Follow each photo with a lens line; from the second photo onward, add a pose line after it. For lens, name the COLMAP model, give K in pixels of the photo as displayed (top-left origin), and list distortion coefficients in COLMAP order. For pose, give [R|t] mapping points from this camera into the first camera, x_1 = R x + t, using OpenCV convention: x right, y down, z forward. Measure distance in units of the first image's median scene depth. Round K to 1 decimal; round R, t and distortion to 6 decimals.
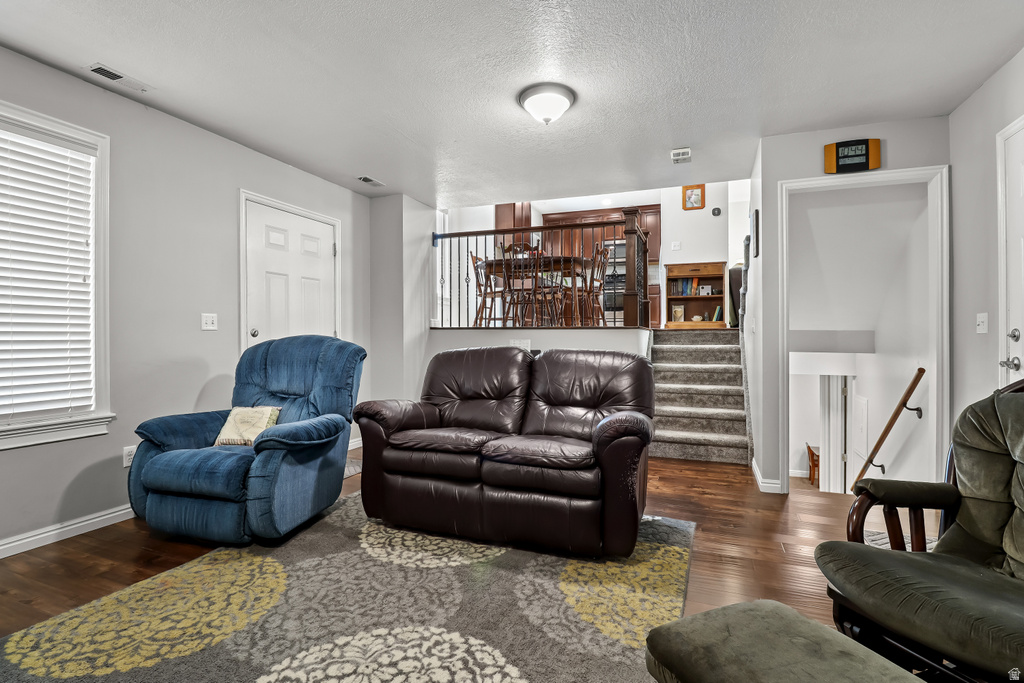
lens RADIAL K [[486.8, 0, 500.9], [0, 486.8, 331.4], [0, 0, 1]] dist [-0.030565, 0.000098]
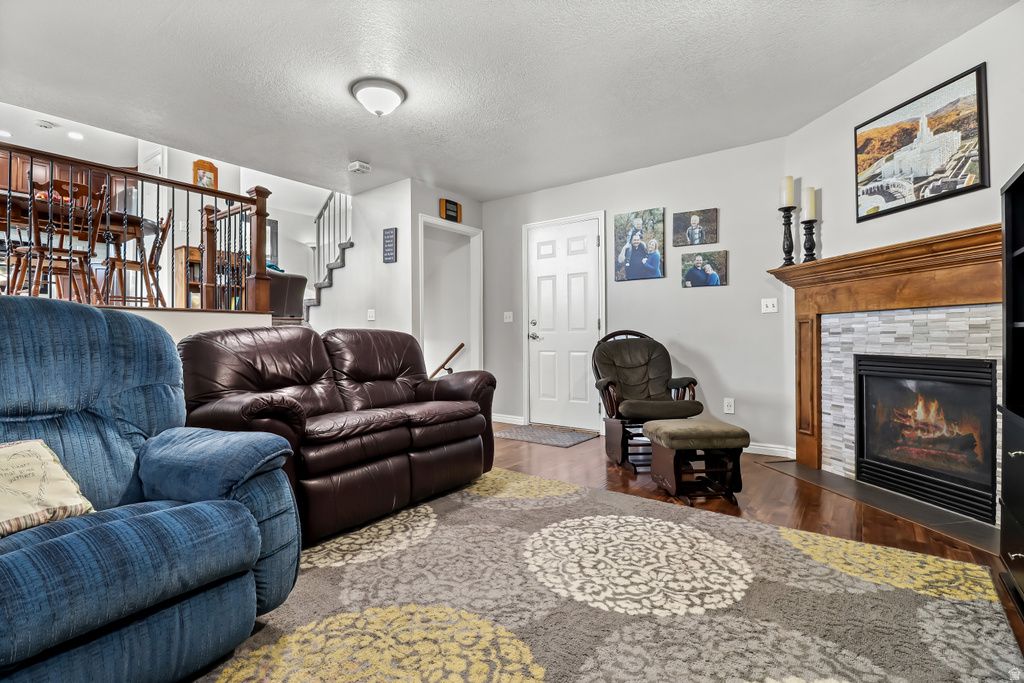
lens RADIAL K [[486.8, 0, 500.9], [0, 486.8, 331.4], [0, 0, 1]] dist [-0.030565, 0.000098]
pose [[0.281216, -0.000166, 0.959645, -0.987043], [0.001688, 0.999999, -0.000321, 0.045002], [-0.959643, 0.001710, 0.281216, 0.495415]]
